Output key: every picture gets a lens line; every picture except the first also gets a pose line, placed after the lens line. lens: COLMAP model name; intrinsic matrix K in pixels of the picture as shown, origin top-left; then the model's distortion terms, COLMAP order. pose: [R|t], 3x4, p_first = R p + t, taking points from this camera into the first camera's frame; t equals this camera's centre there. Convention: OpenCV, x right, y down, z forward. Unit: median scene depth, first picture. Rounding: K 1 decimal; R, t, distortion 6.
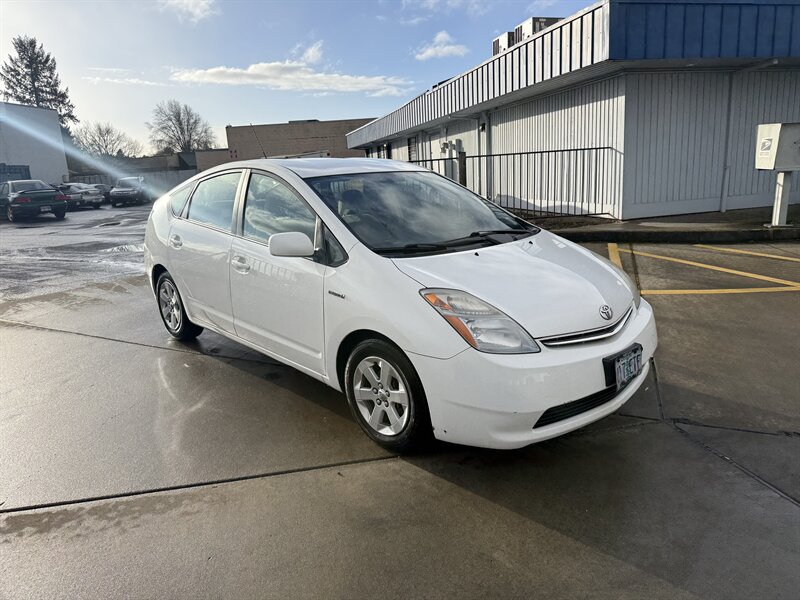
lens RADIAL K [[581.1, 0, 400.0], [0, 581.1, 300.0], [0, 0, 1]] dist [0.018789, -0.028396]
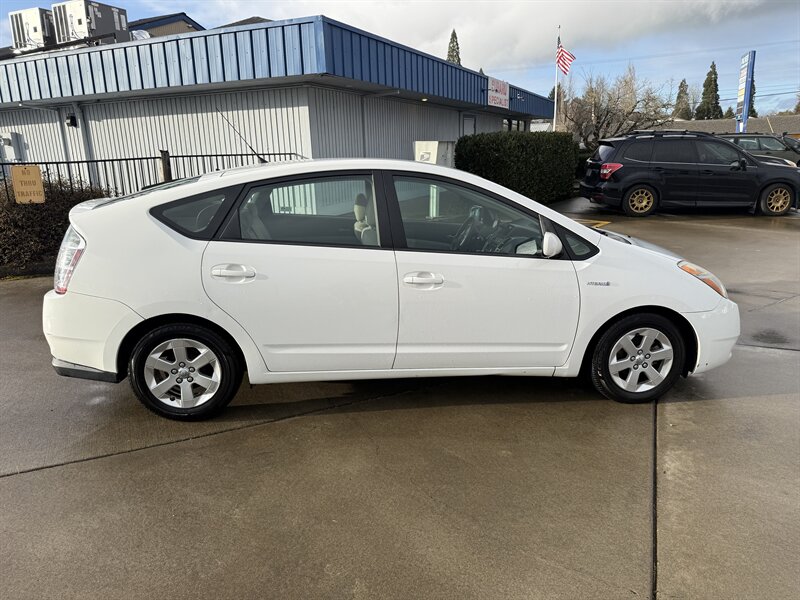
lens RADIAL K [[581.1, 0, 400.0], [0, 581.1, 300.0], [0, 0, 1]] dist [0.018789, -0.028396]
pose [[0.589334, -0.163796, 0.791111, -0.494824], [0.169535, 0.982501, 0.077128, -0.052785], [-0.789901, 0.088667, 0.606791, 0.257451]]
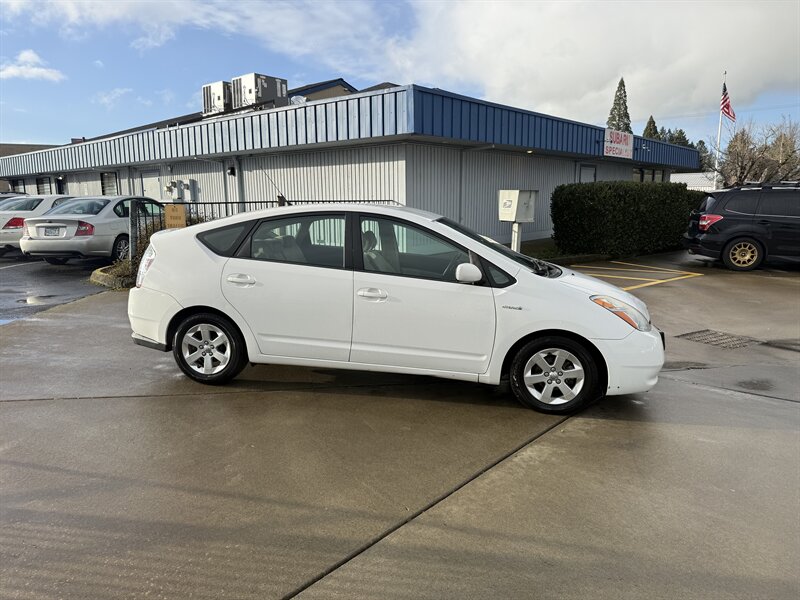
lens RADIAL K [[580.8, 0, 392.5], [0, 580.8, 300.3], [0, 0, 1]] dist [0.085580, -0.121551]
pose [[0.797660, -0.054525, 0.600637, -0.468073], [0.097016, 0.994536, -0.038557, -0.000819], [-0.595253, 0.089027, 0.798591, 0.033156]]
